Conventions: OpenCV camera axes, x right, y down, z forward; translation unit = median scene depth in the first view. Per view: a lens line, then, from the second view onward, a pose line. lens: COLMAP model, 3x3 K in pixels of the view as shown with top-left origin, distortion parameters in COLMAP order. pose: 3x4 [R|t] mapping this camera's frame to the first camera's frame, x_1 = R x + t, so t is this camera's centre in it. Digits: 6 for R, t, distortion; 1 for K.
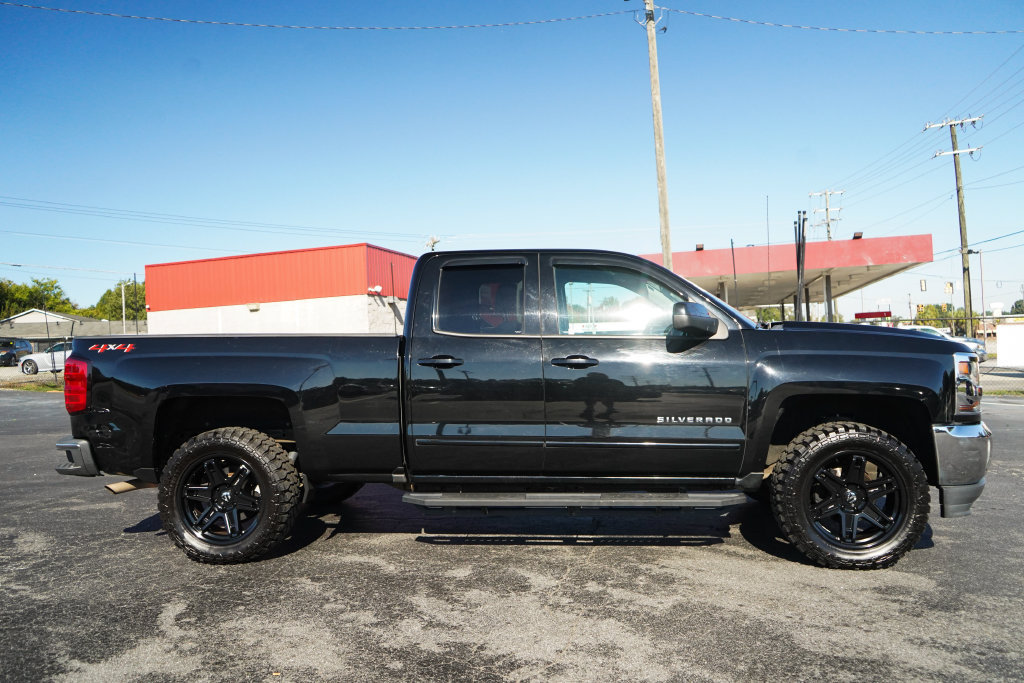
lens RADIAL K [[821.8, 0, 512.0], [0, 821.8, 341.5], [0, 0, 1]] dist [-0.005694, -0.002669]
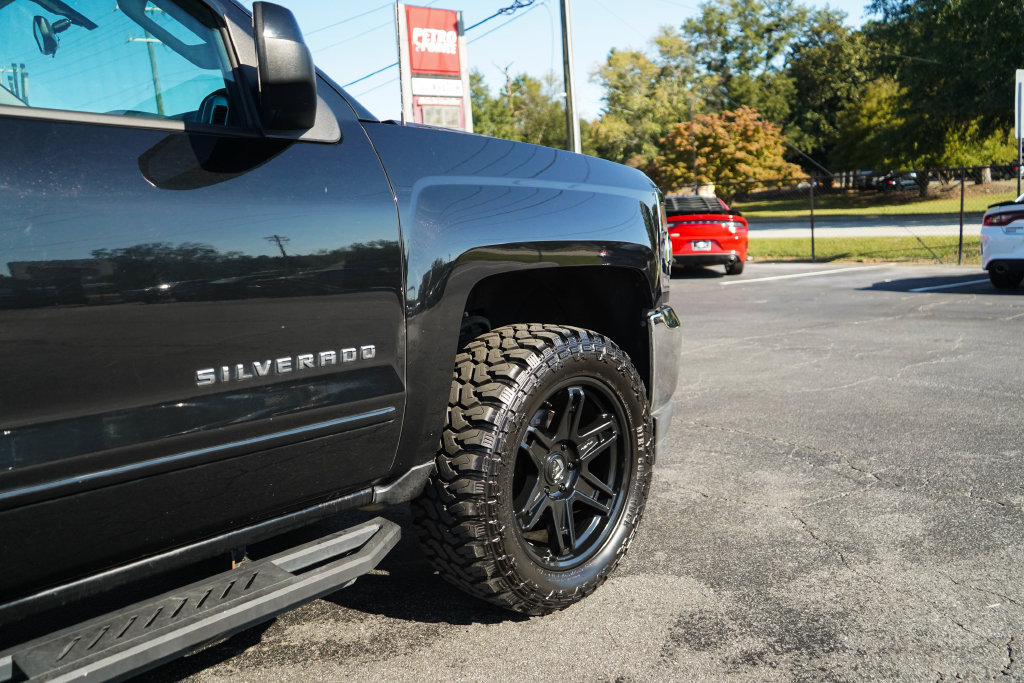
lens RADIAL K [[821.8, 0, 512.0], [0, 821.8, 341.5], [0, 0, 1]] dist [-0.005694, -0.002669]
pose [[0.602707, -0.121418, 0.788671, -0.002595], [0.028262, 0.990984, 0.130966, 0.041630], [-0.797462, -0.056645, 0.600705, 0.708467]]
